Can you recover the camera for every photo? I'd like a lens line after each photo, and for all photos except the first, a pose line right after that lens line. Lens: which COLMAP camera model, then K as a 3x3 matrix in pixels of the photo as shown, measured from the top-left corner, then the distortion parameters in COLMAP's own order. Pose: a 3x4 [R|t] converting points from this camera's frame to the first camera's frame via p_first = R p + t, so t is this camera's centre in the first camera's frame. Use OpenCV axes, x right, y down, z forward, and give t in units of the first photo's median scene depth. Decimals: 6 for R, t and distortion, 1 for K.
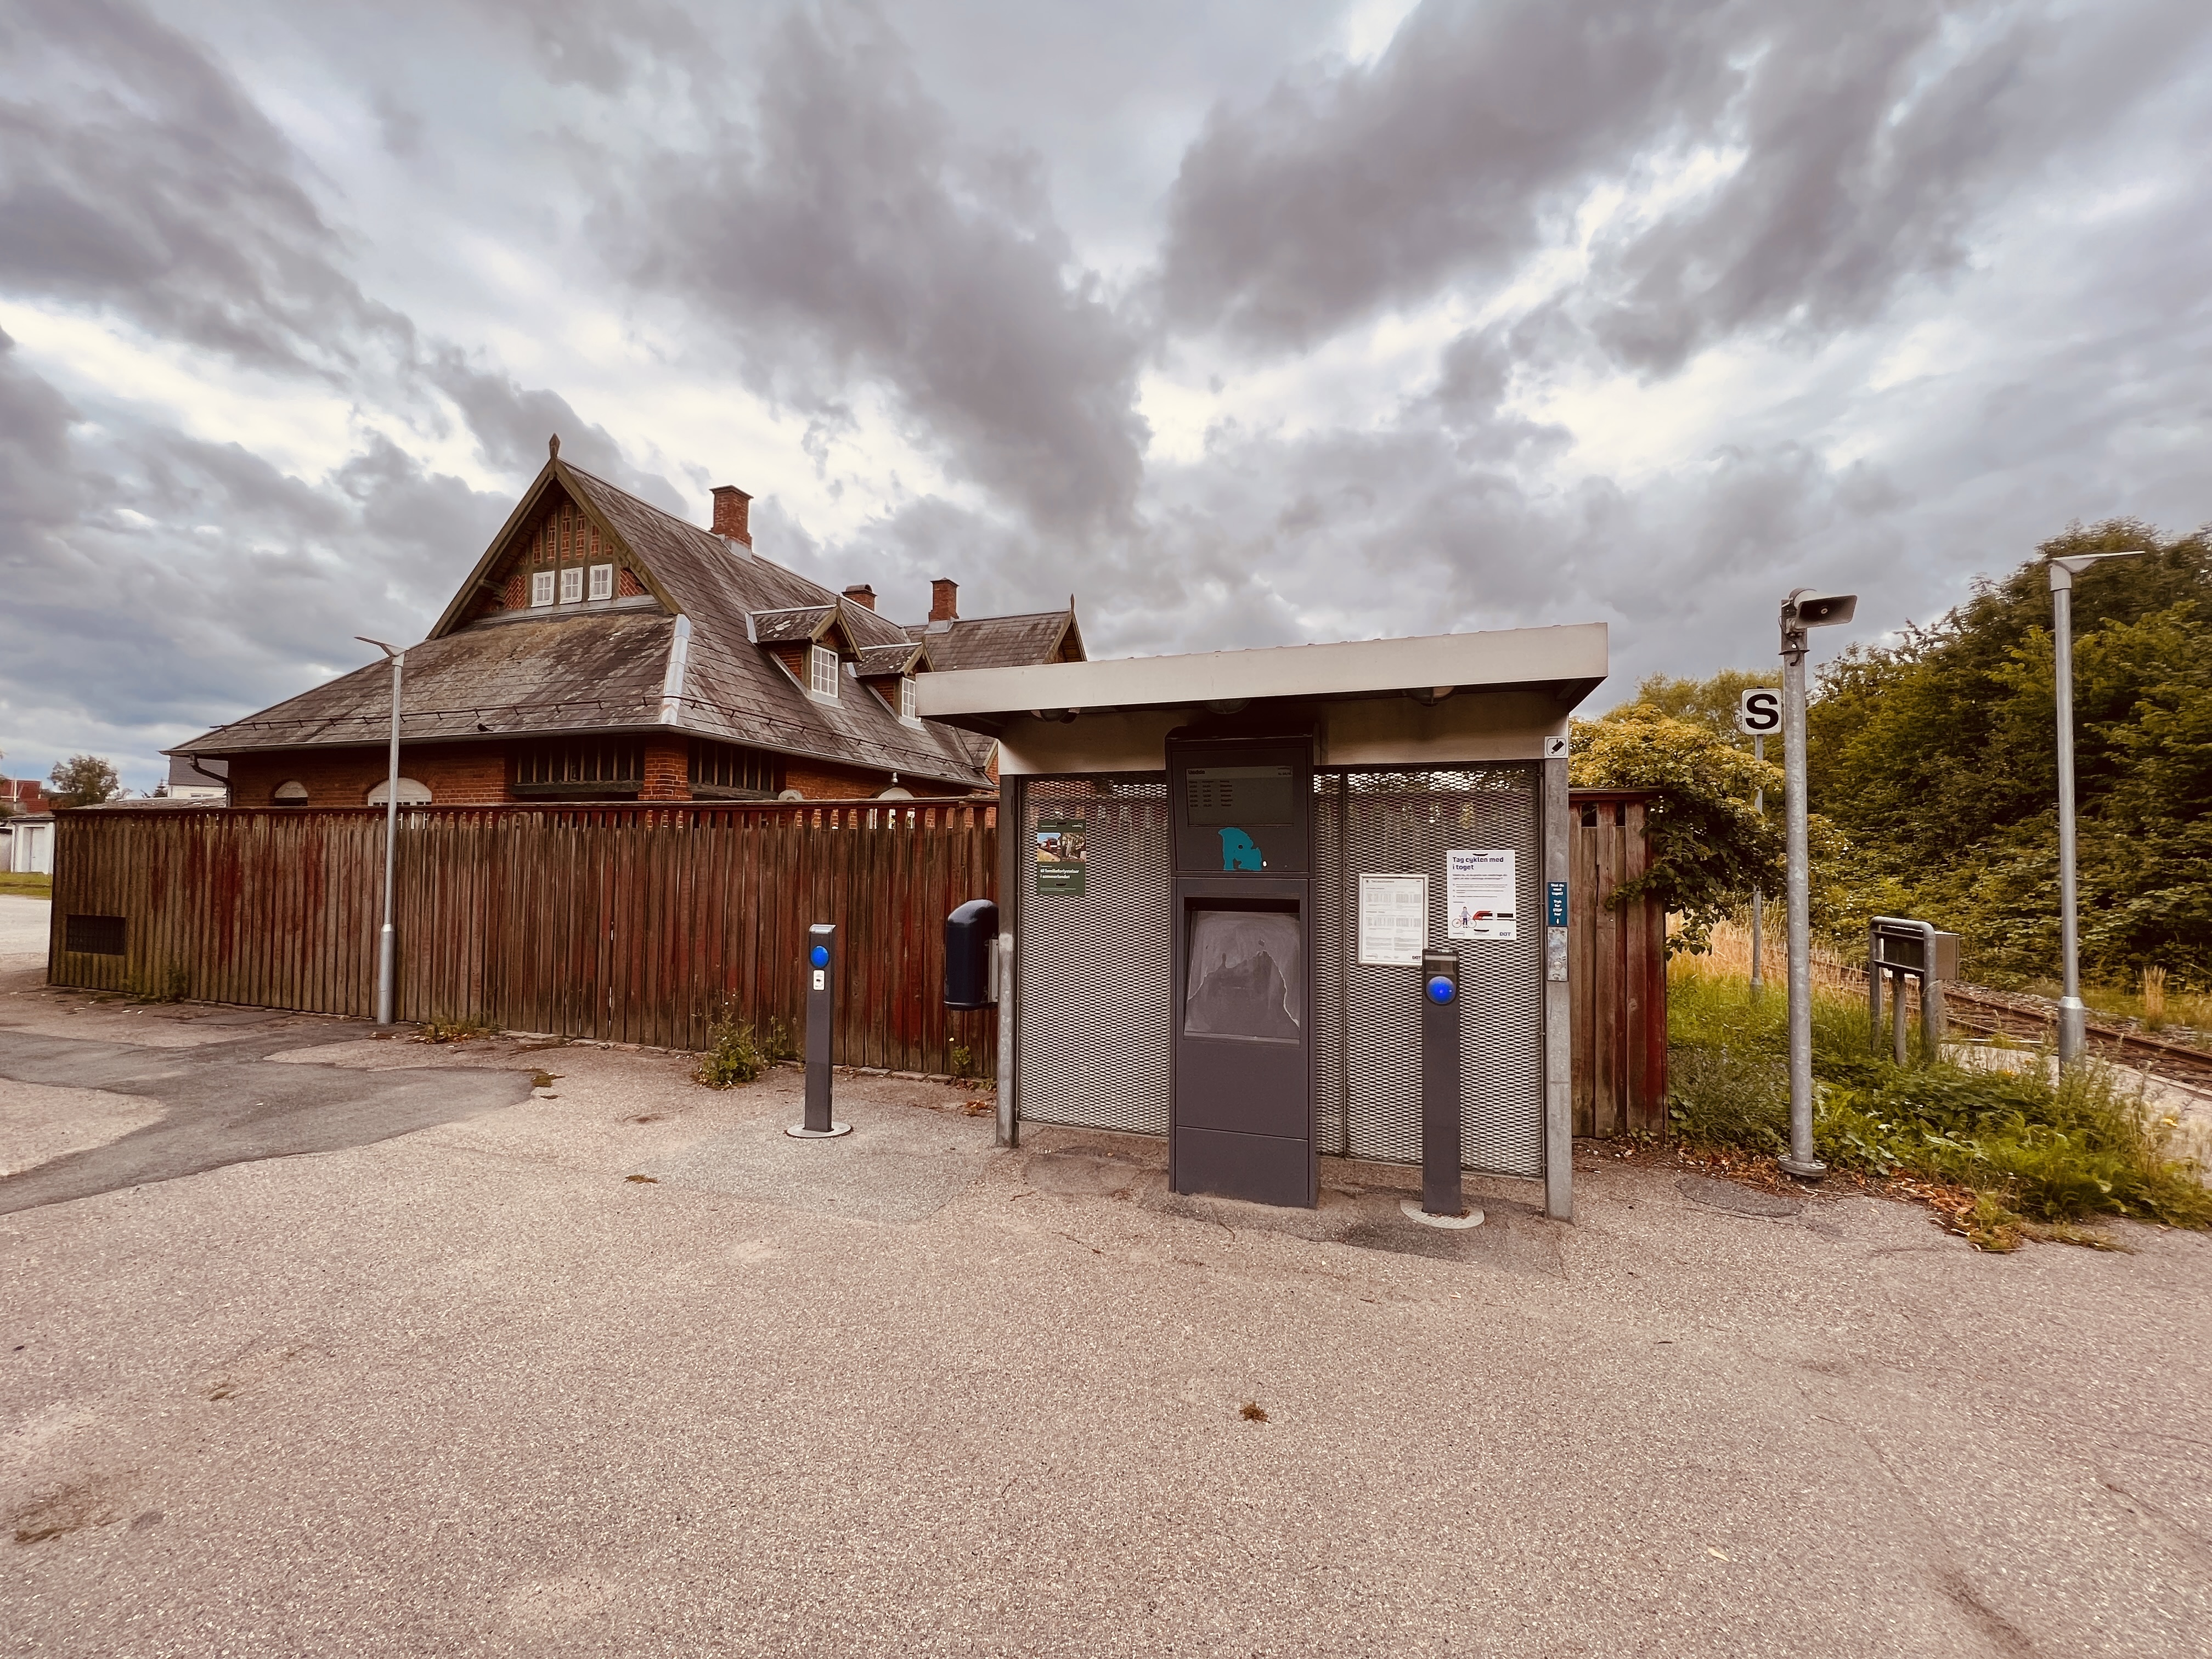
lens RADIAL K [[891.3, 0, 1108.8], [0, 891.3, 824.3], [0, 0, 1]] dist [-0.005589, 0.000025]
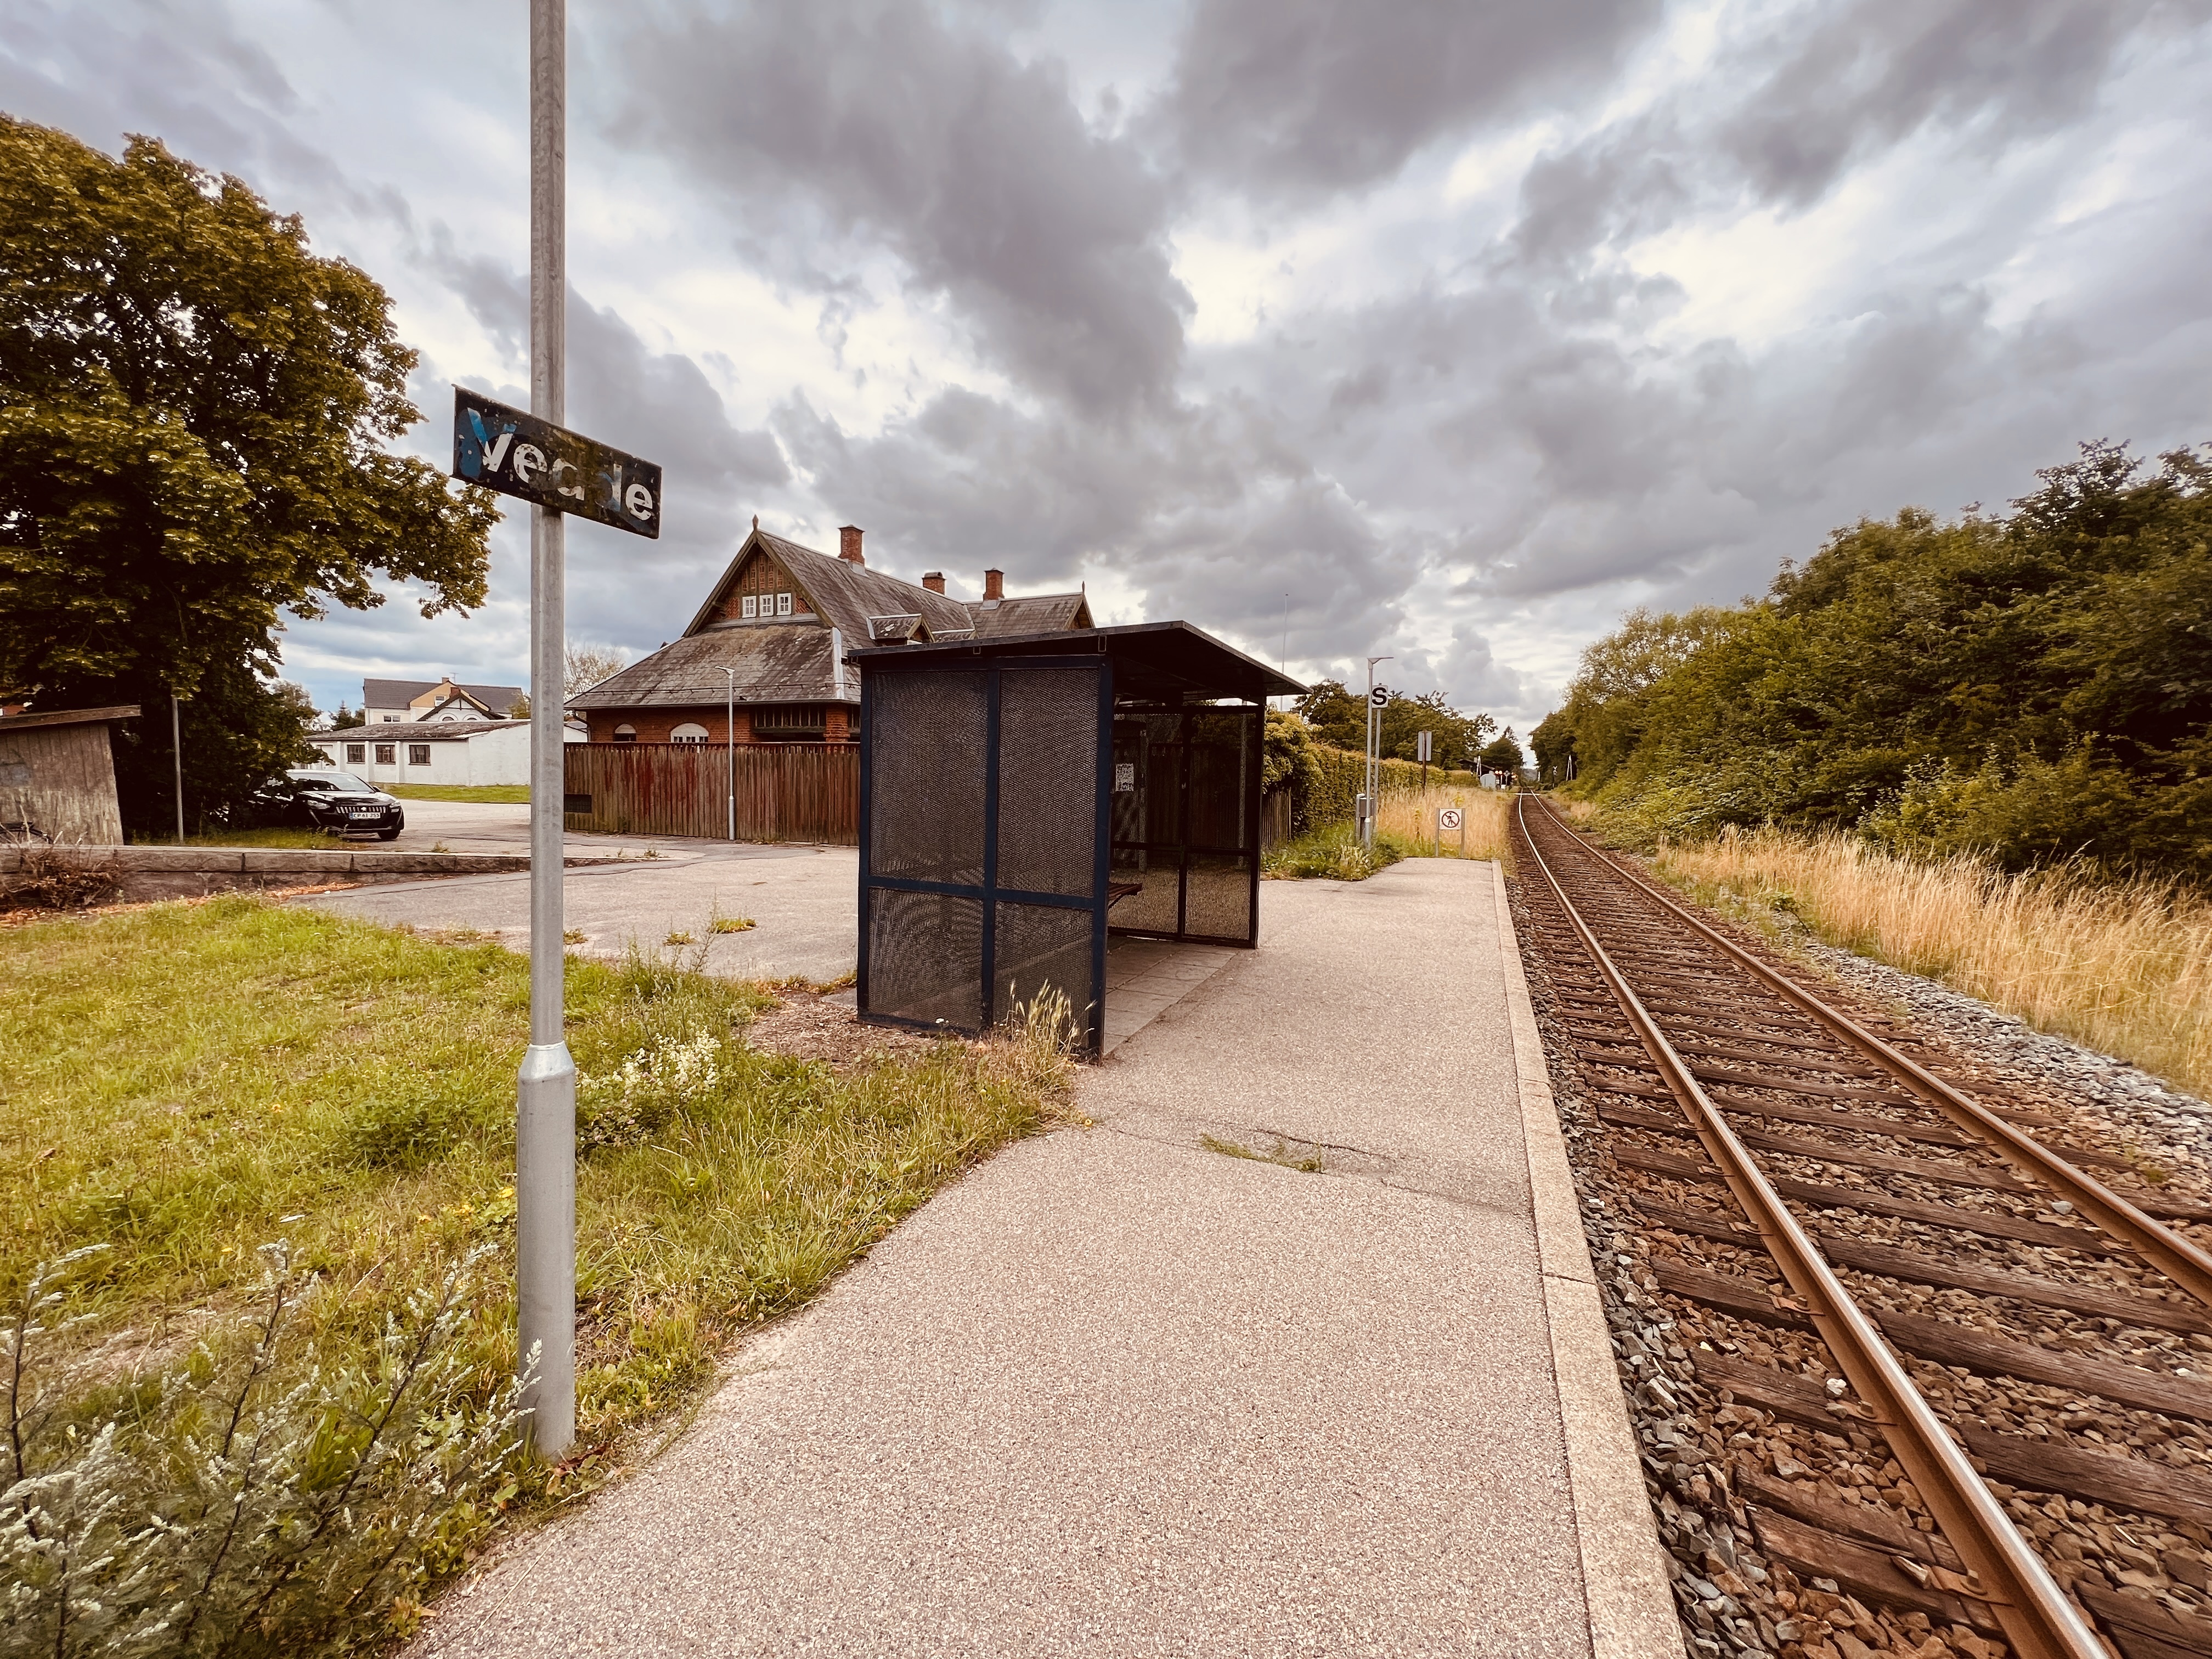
lens RADIAL K [[891.3, 0, 1104.6], [0, 891.3, 831.0], [0, 0, 1]] dist [-0.005589, 0.000025]
pose [[0.996268, 0.010758, -0.085641, 0.201610], [-0.002206, 0.995051, 0.099337, -0.015166], [0.086286, -0.098777, 0.991362, -0.732042]]
